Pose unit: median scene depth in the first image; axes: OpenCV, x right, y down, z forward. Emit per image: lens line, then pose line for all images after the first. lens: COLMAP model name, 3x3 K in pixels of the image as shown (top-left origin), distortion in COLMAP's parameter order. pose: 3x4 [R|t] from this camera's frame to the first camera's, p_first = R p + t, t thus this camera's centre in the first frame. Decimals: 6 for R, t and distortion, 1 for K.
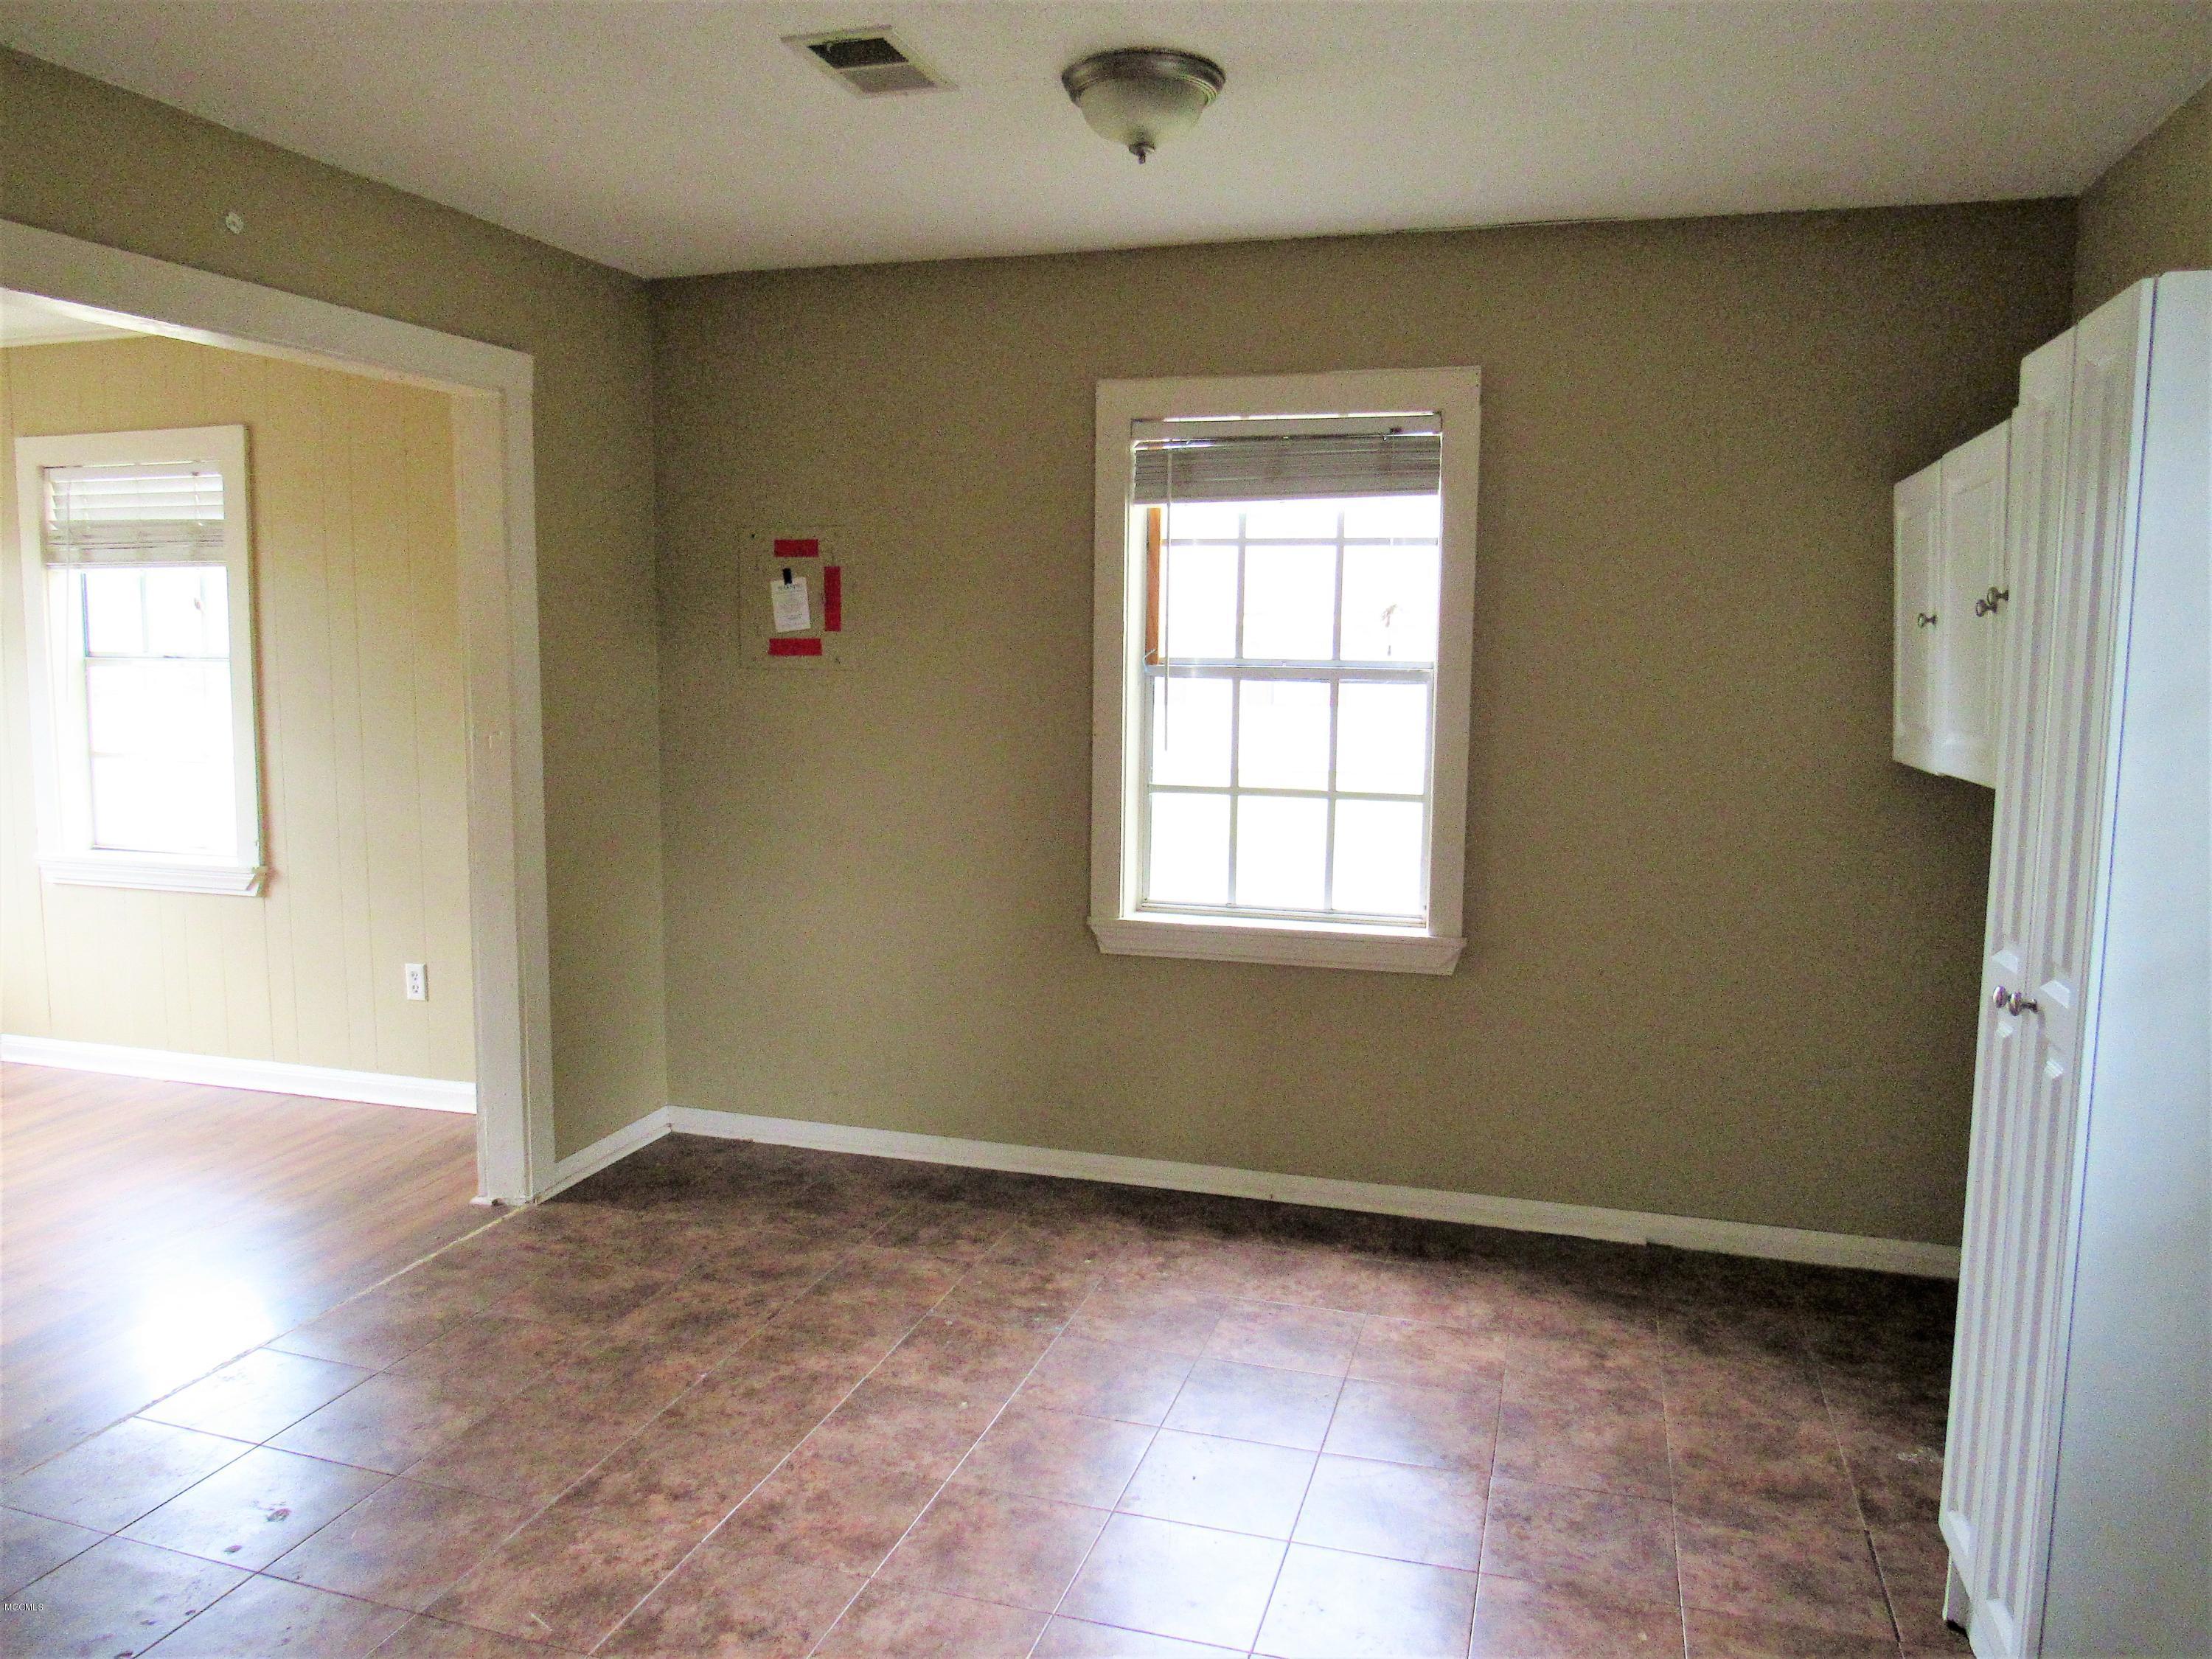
lens RADIAL K [[1574.9, 0, 1089.2], [0, 1574.9, 822.3], [0, 0, 1]] dist [-0.024093, 0.006438]
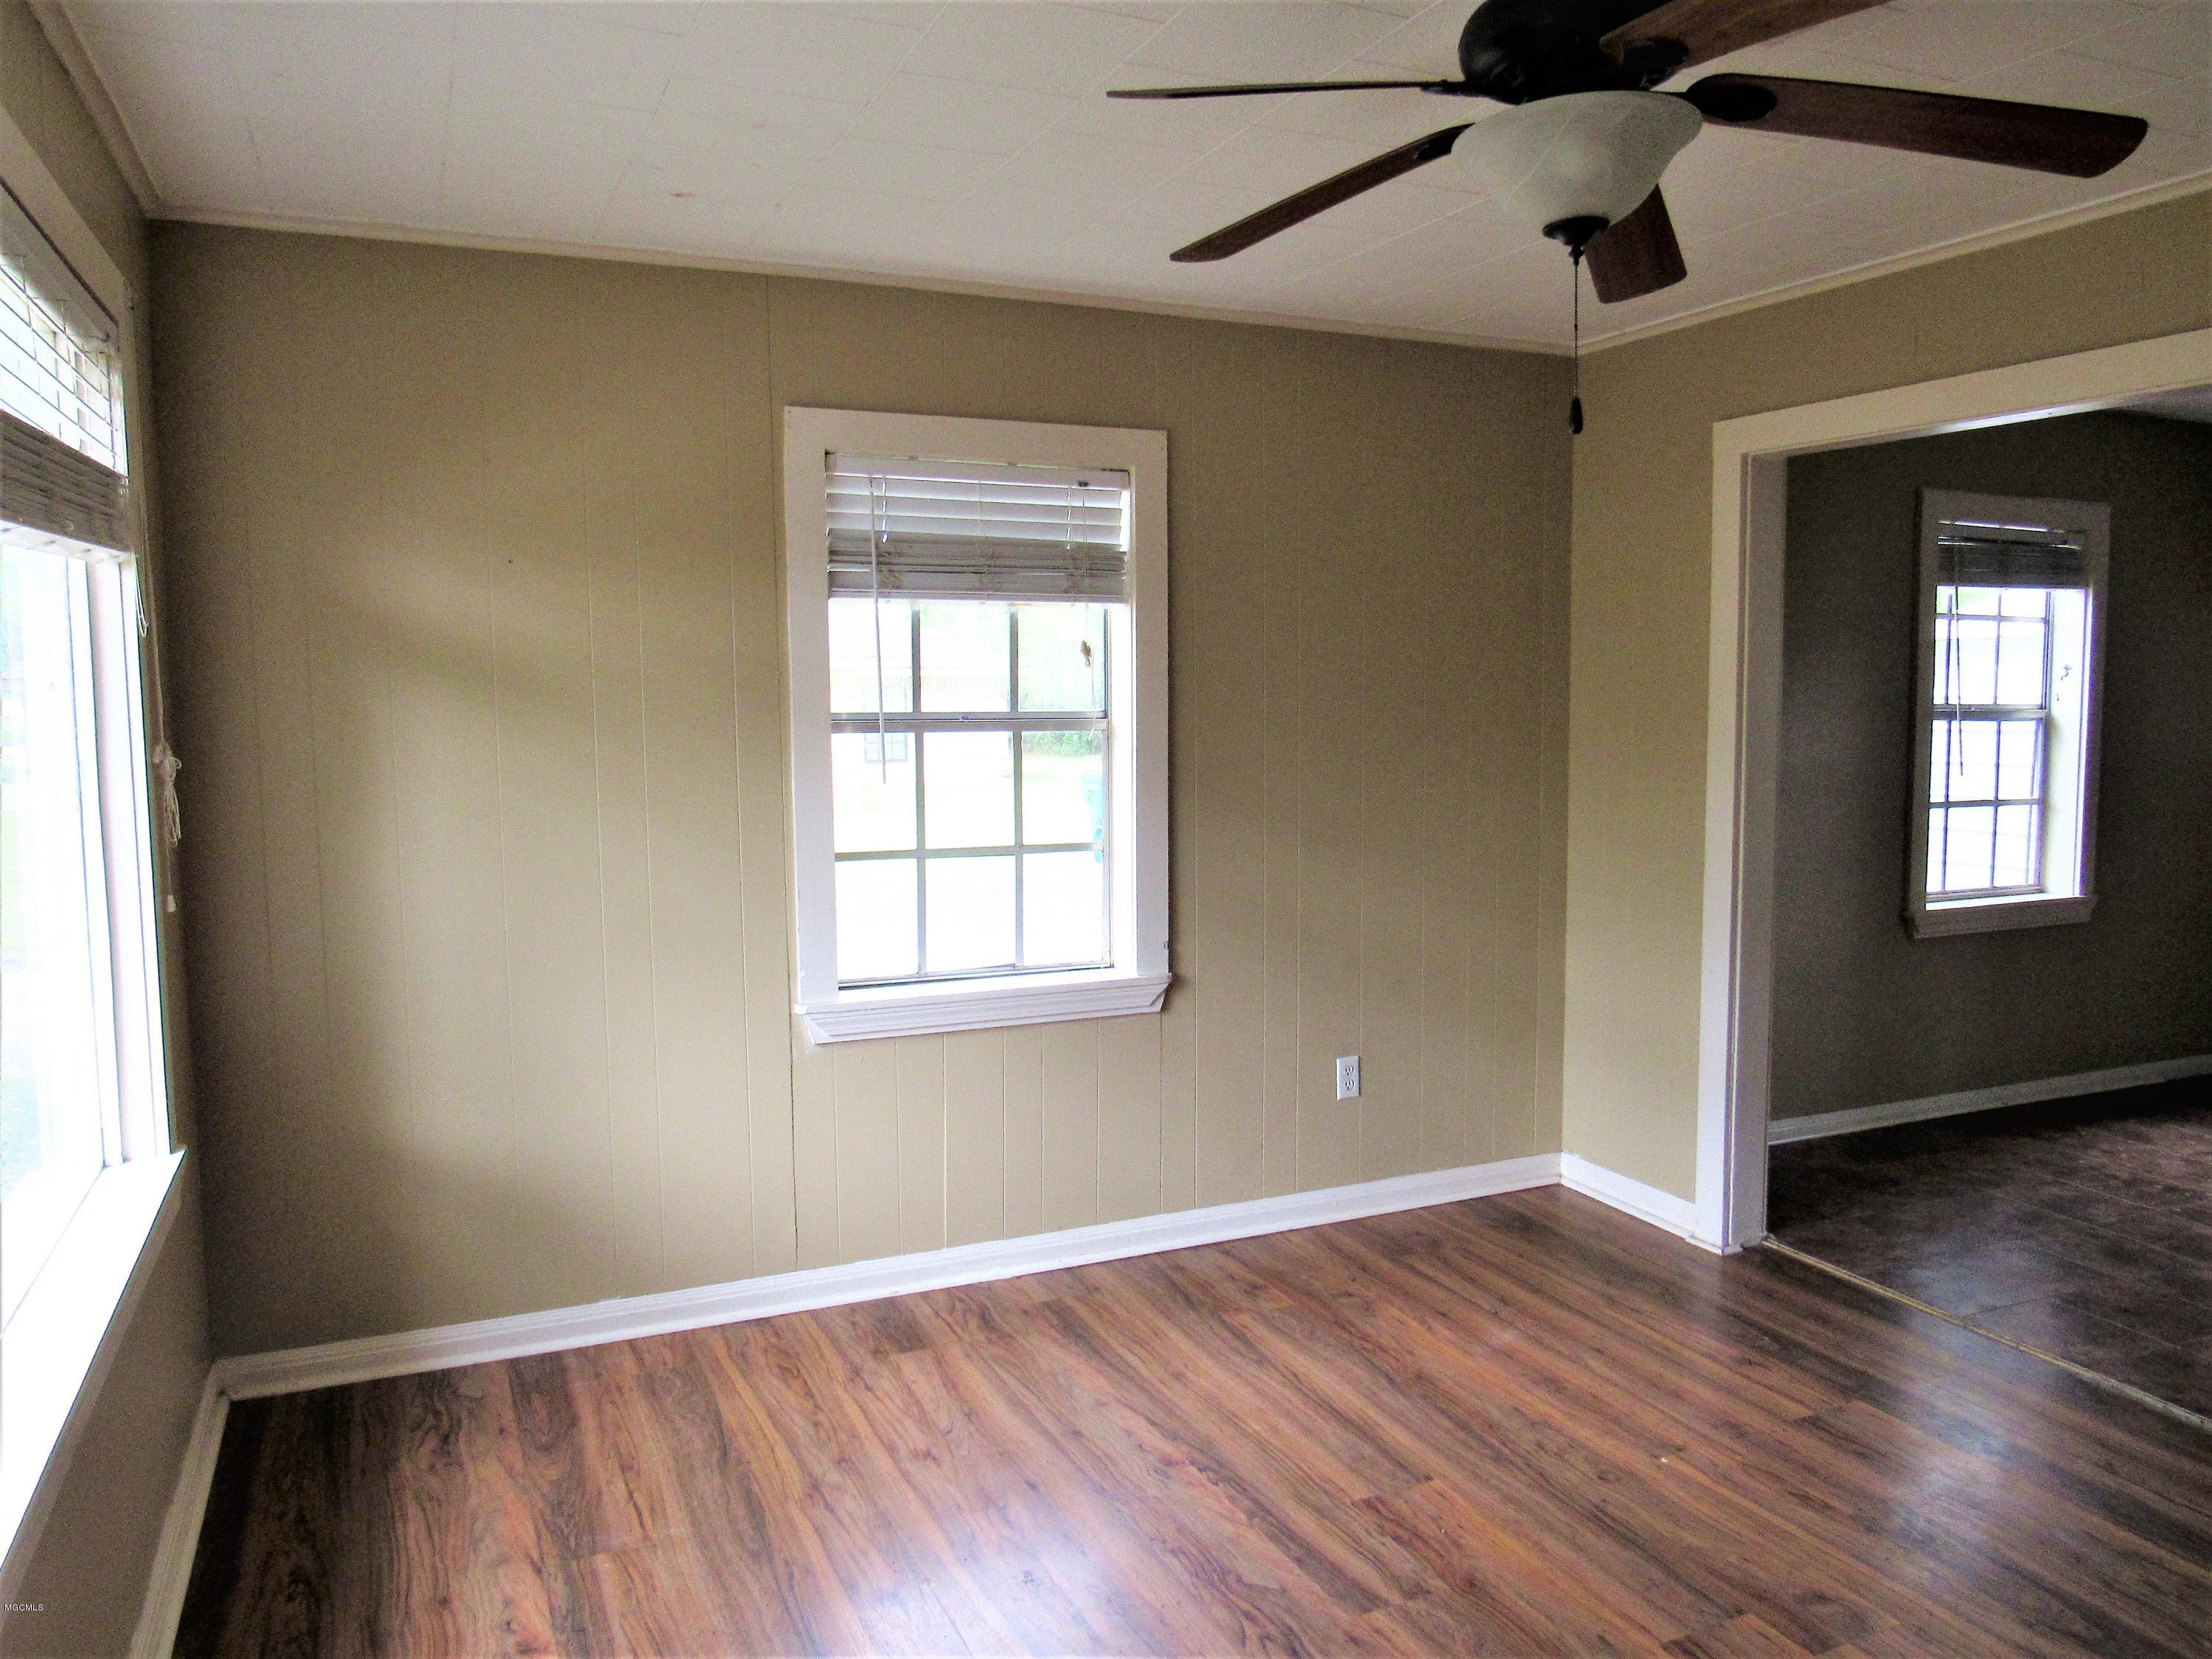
lens RADIAL K [[1574.9, 0, 1099.7], [0, 1574.9, 825.4], [0, 0, 1]] dist [-0.024093, 0.006438]
pose [[0.749109, -0.061914, 0.659547, -1.345356], [0.082009, 0.996631, 0.000412, -0.063733], [-0.657351, 0.053781, 0.751663, 0.500806]]
